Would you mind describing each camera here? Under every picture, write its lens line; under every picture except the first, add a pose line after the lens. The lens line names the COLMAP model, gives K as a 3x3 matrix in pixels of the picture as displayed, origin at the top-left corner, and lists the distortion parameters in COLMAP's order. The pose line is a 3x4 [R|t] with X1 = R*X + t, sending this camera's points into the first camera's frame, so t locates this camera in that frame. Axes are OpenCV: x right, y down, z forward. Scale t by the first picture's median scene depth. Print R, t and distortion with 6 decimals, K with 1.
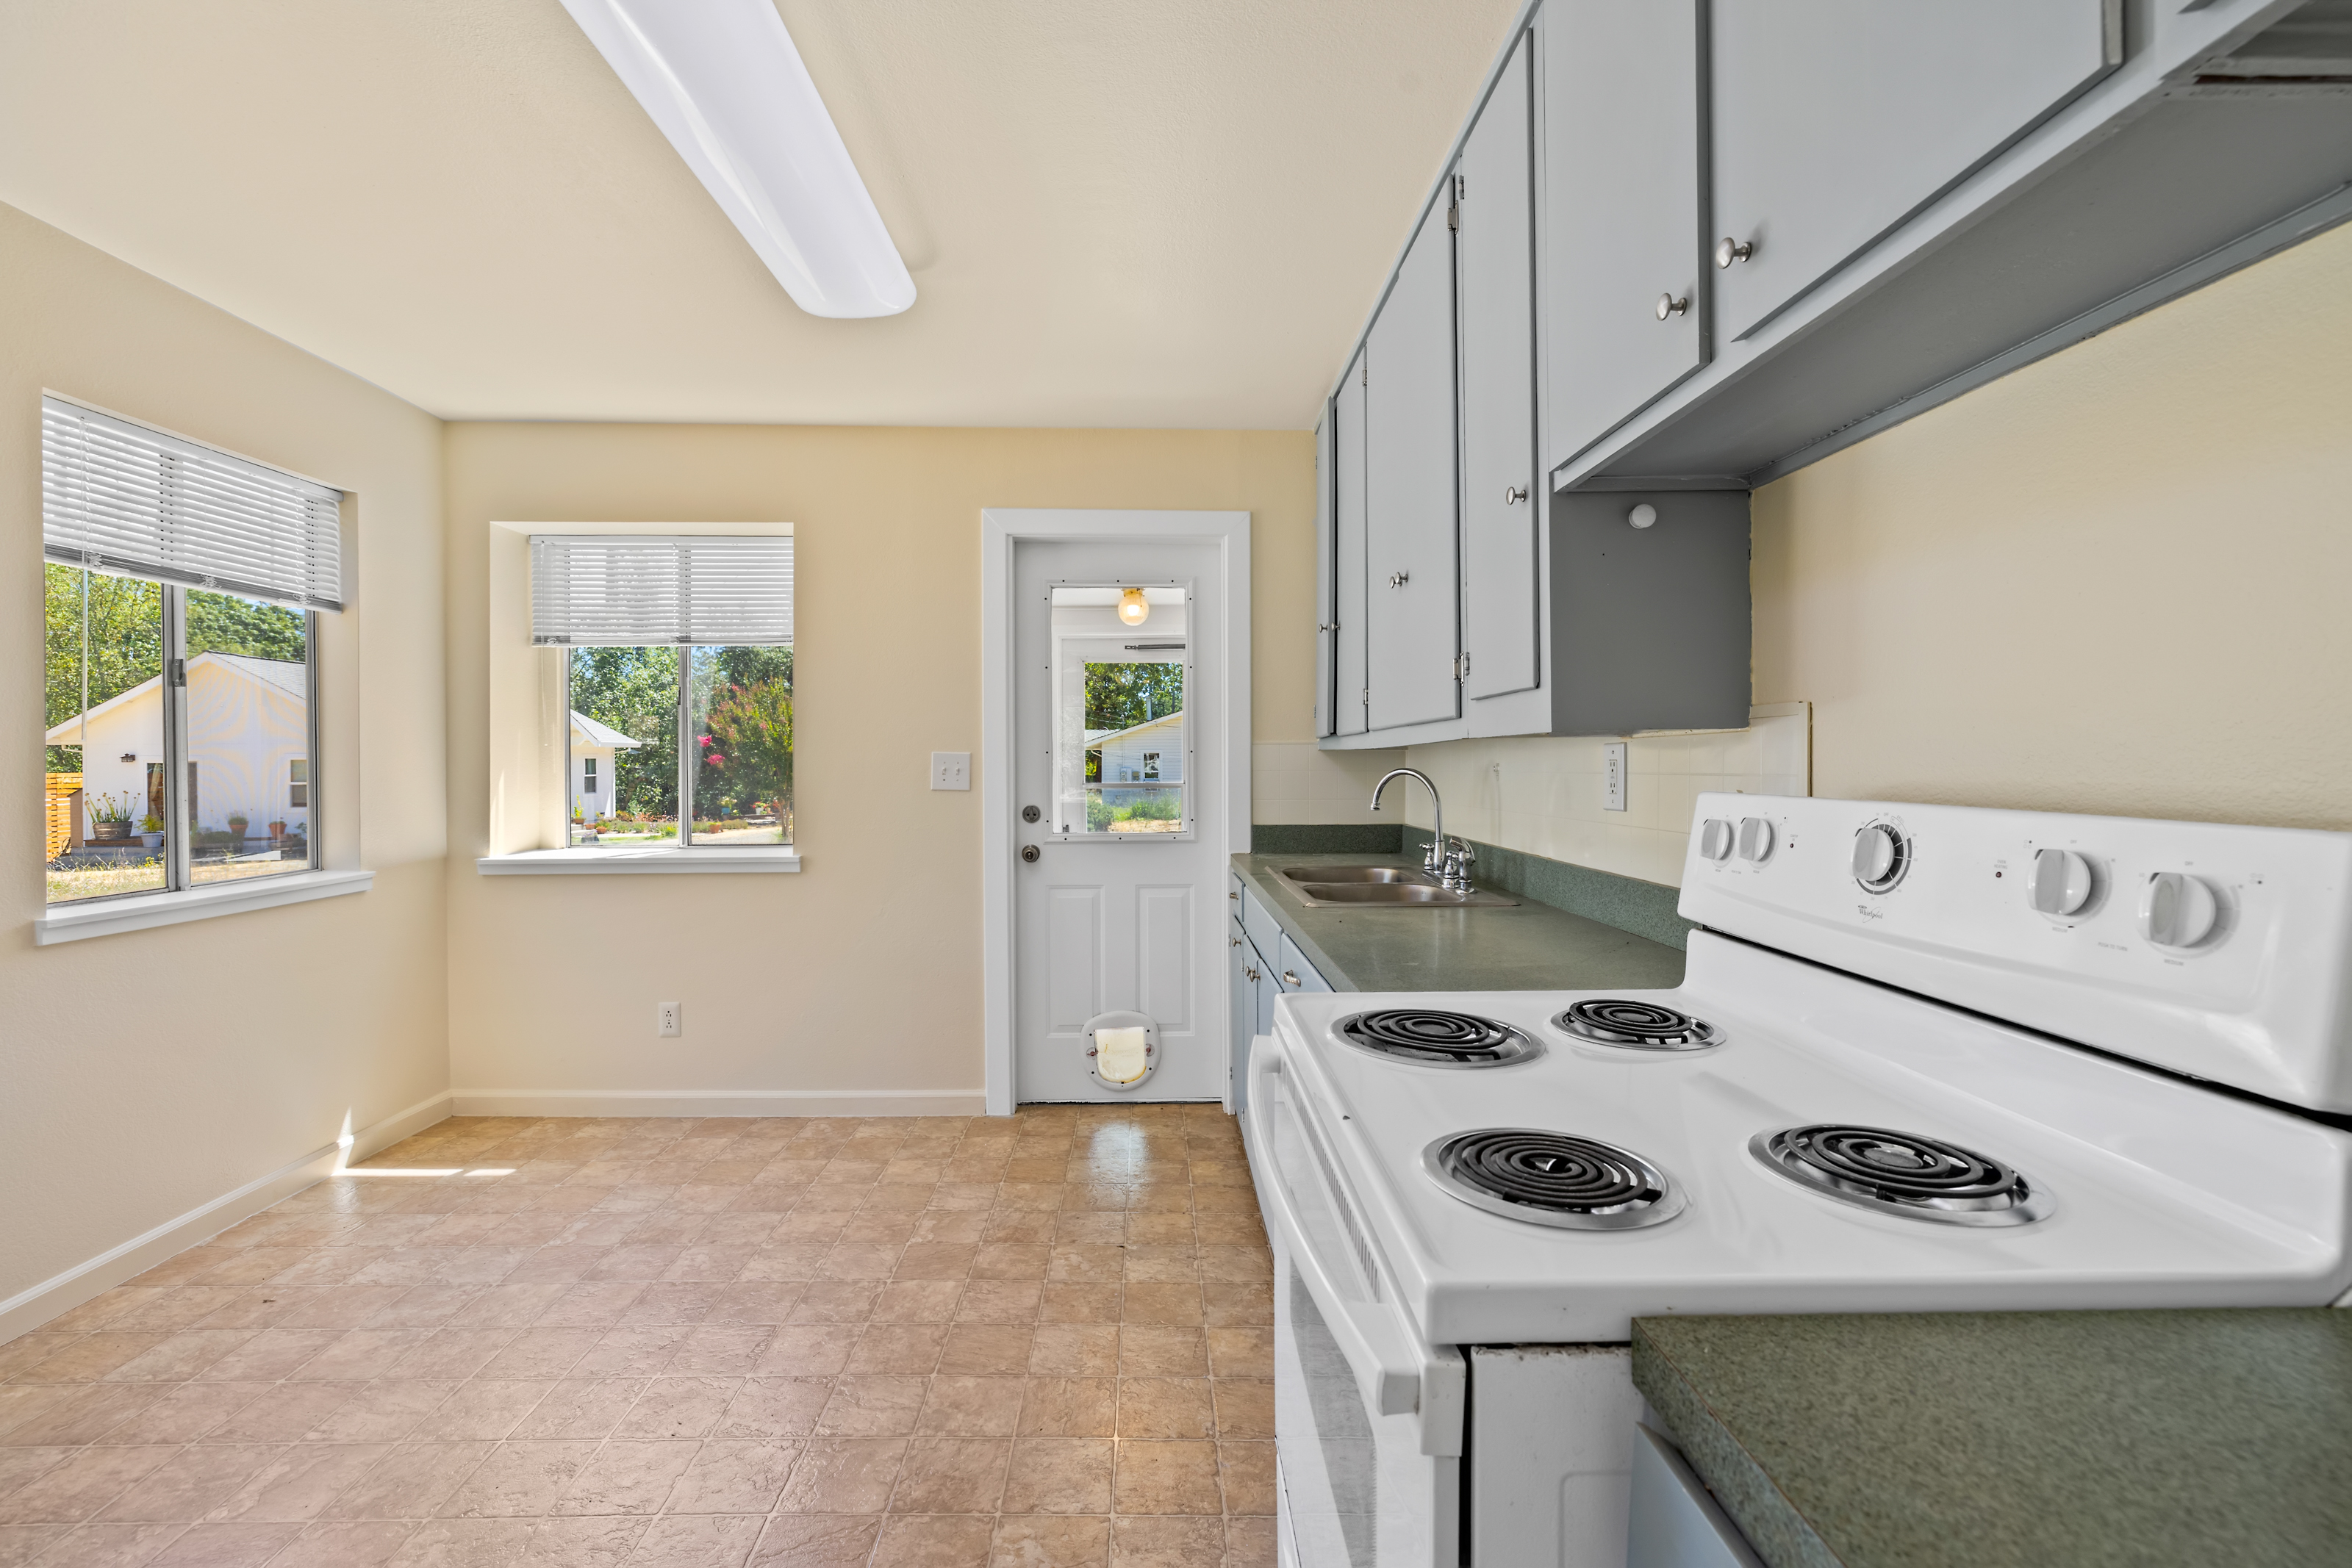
lens RADIAL K [[1002.2, 0, 1175.9], [0, 1002.2, 782.3], [0, 0, 1]] dist [0.001449, 0.000165]
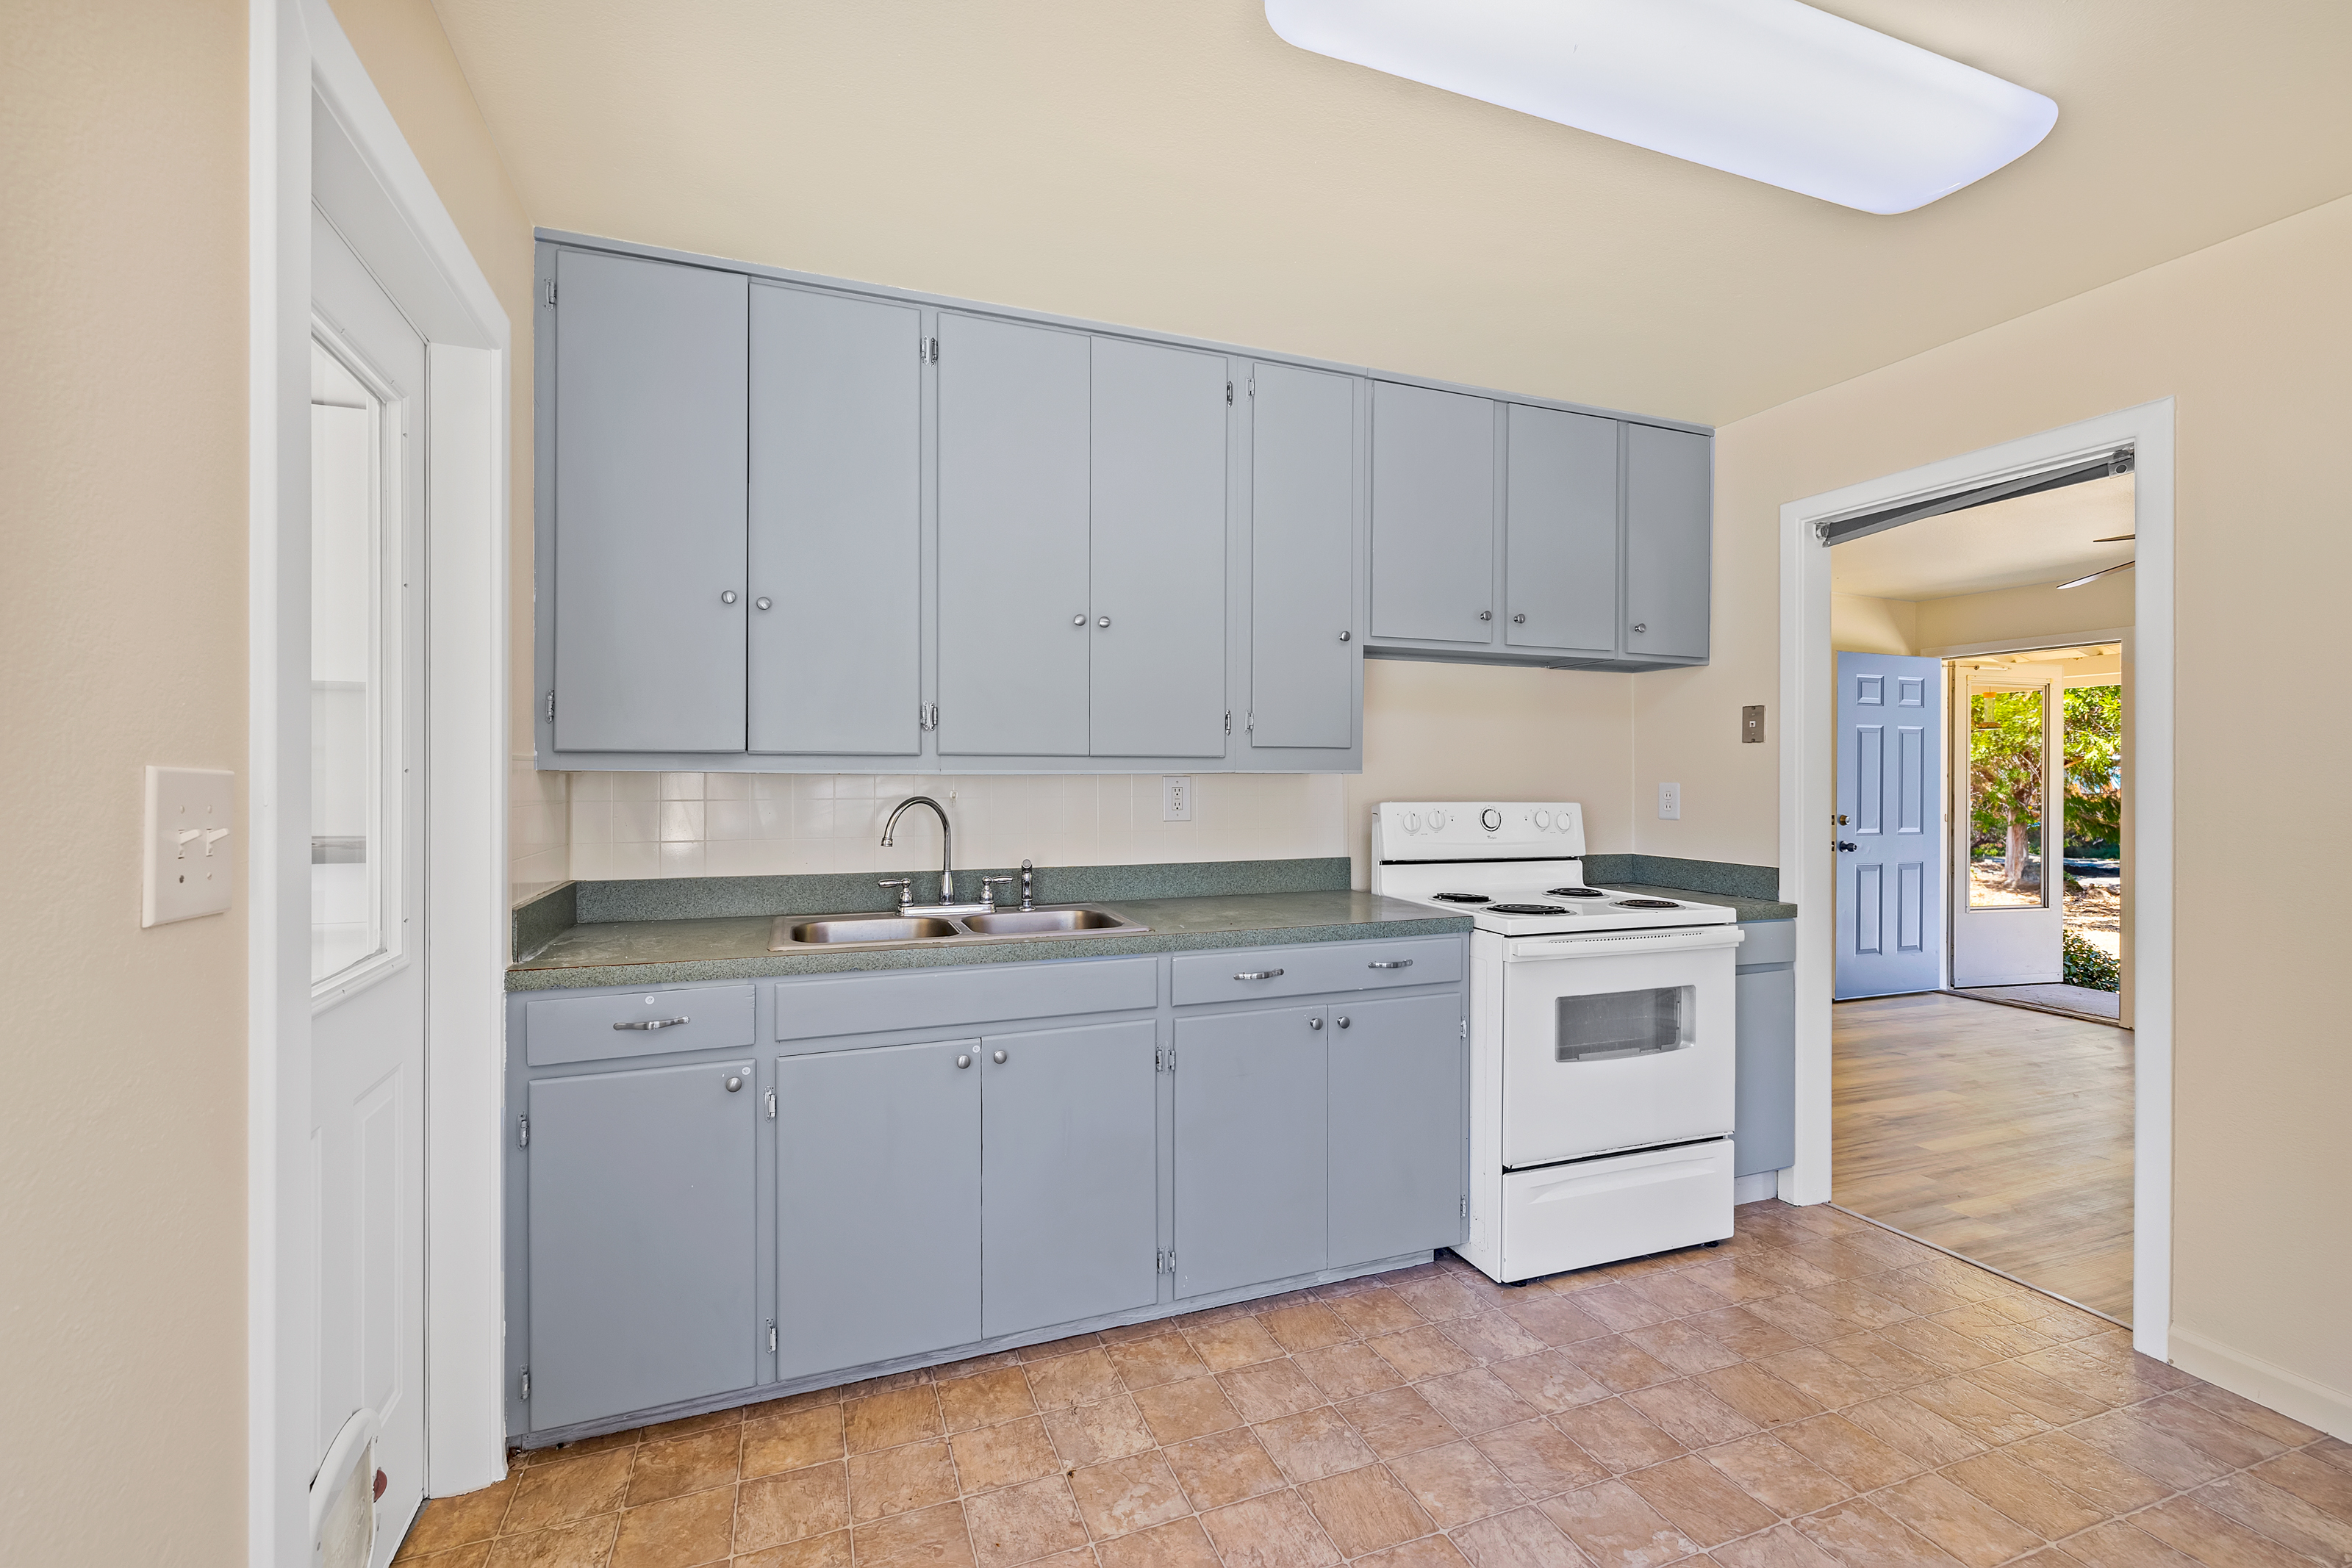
lens RADIAL K [[1002.2, 0, 1175.6], [0, 1002.2, 779.1], [0, 0, 1]] dist [0.001449, 0.000165]
pose [[-0.349348, 0.003711, 0.936986, -1.021409], [0.005396, 0.999984, -0.001949, -0.029569], [-0.936977, 0.004375, -0.349363, 1.621980]]
